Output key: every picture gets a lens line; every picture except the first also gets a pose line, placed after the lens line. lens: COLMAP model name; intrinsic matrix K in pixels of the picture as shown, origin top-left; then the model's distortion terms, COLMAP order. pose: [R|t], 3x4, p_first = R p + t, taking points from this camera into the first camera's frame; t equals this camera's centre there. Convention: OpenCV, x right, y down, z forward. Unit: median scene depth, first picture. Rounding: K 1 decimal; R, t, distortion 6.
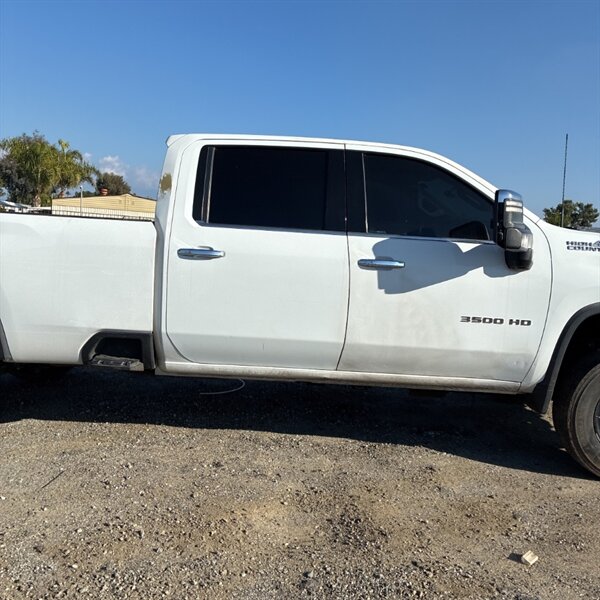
lens RADIAL K [[613.6, 0, 300.0], [0, 613.6, 300.0], [0, 0, 1]] dist [0.015951, -0.008086]
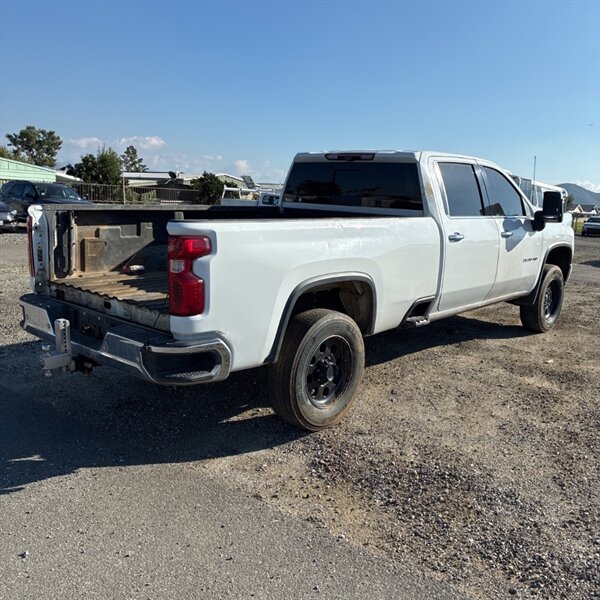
lens RADIAL K [[606.2, 0, 296.9], [0, 606.2, 314.7], [0, 0, 1]] dist [0.007324, -0.005188]
pose [[0.667718, -0.182340, 0.721737, -1.462855], [0.076399, 0.981203, 0.177211, -0.176330], [-0.740483, -0.063186, 0.669098, 0.282983]]
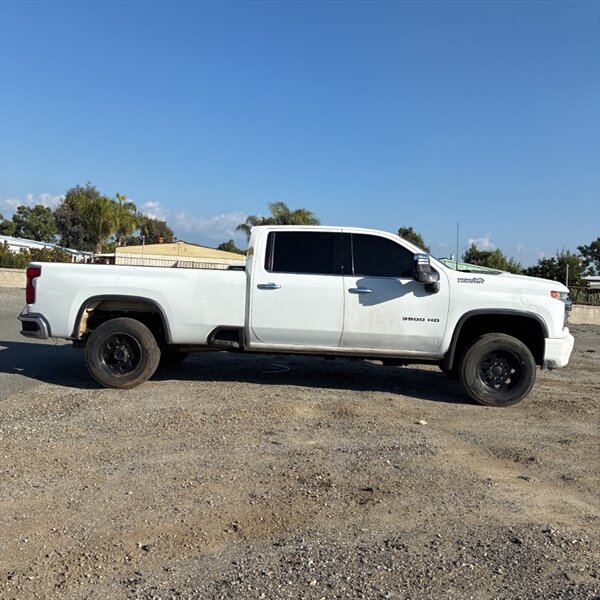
lens RADIAL K [[613.6, 0, 300.0], [0, 613.6, 300.0], [0, 0, 1]] dist [0.015951, -0.008086]
pose [[0.998201, -0.010308, -0.059069, 0.053135], [0.006426, 0.997829, -0.065540, 0.094627], [0.059616, 0.065043, 0.996100, -0.929803]]
